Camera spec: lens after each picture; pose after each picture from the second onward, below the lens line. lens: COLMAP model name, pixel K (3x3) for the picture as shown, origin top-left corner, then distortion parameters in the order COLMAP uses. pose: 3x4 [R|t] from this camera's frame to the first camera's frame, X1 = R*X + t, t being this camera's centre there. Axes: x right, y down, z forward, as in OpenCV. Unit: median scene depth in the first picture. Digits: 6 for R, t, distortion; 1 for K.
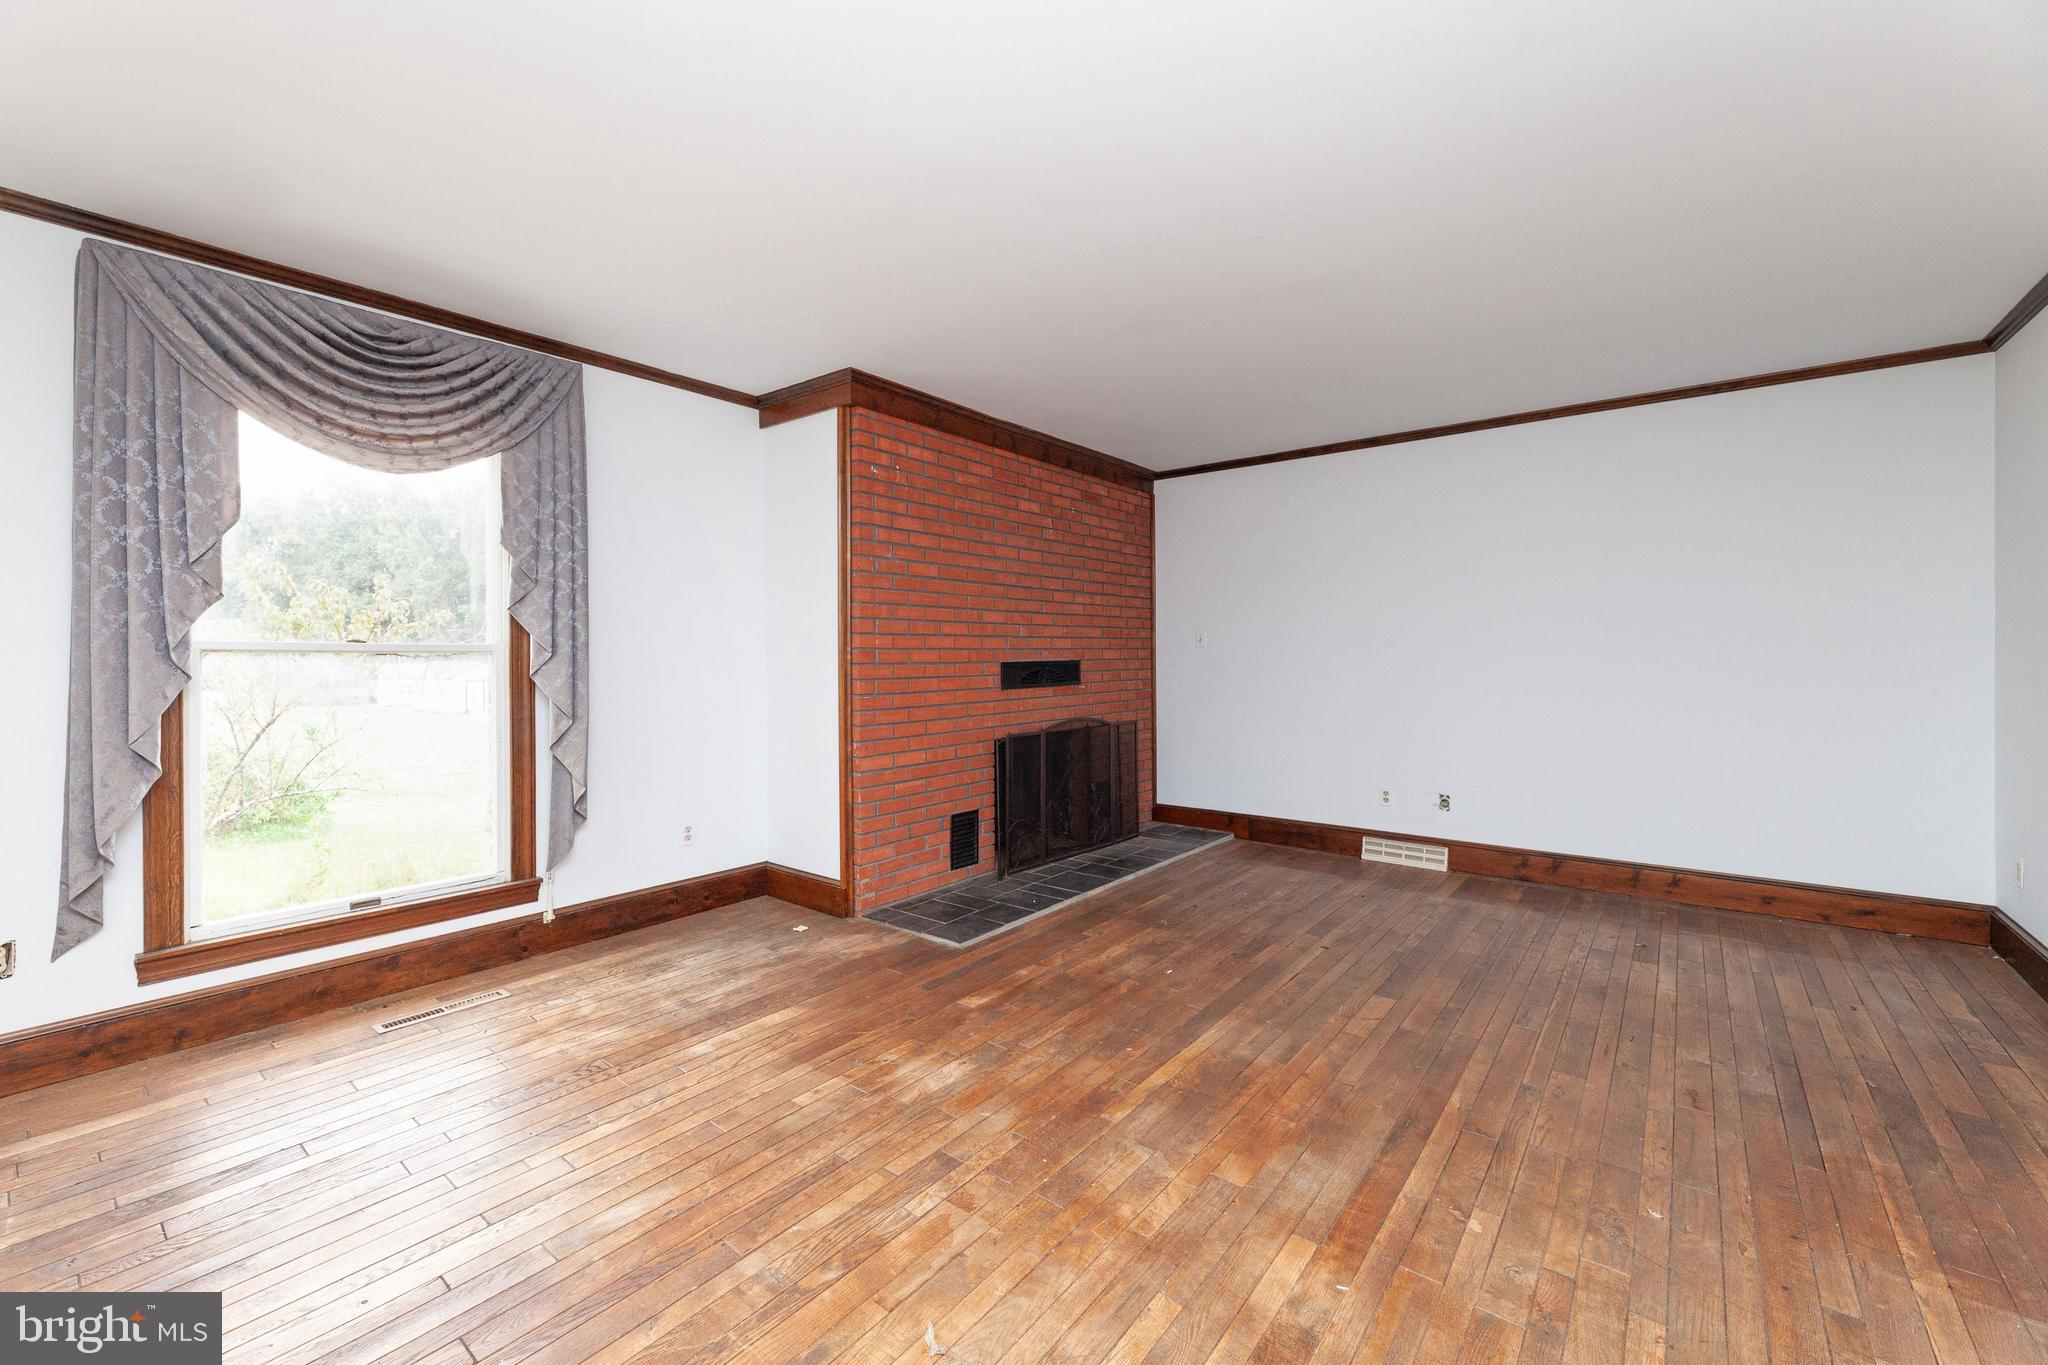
lens RADIAL K [[832.6, 0, 1024.4], [0, 832.6, 654.0], [0, 0, 1]] dist [0.001000, -0.000600]
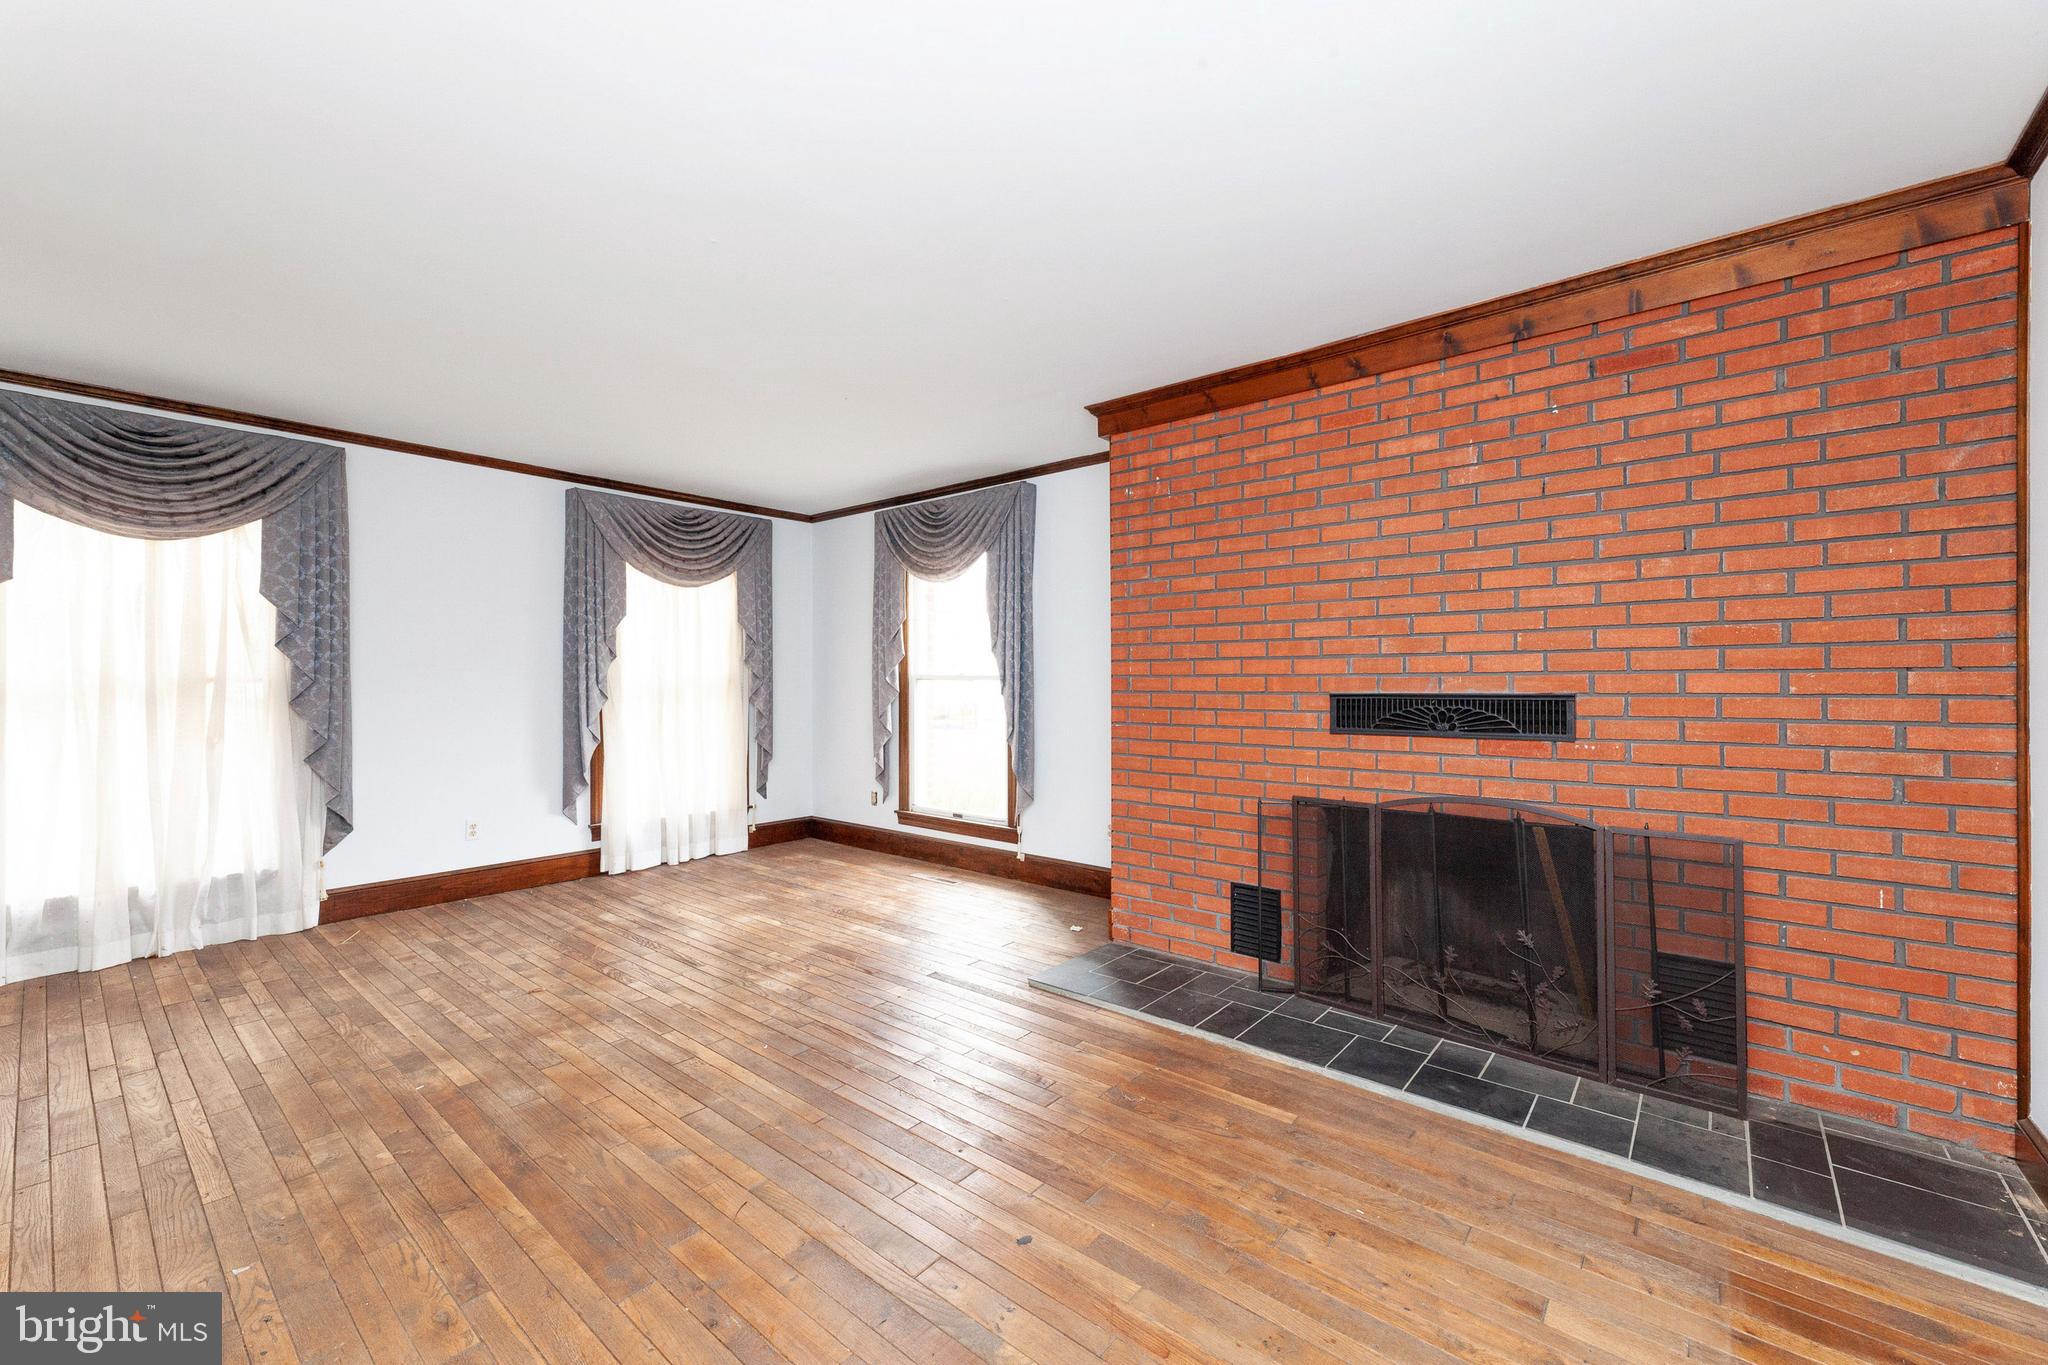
lens RADIAL K [[832.6, 0, 1023.0], [0, 832.6, 680.5], [0, 0, 1]] dist [0.001000, -0.000600]
pose [[-0.033619, -0.000208, -0.999435, 0.747772], [-0.001130, 0.999999, -0.000170, -0.000814], [0.999434, 0.001123, -0.033619, 0.856183]]
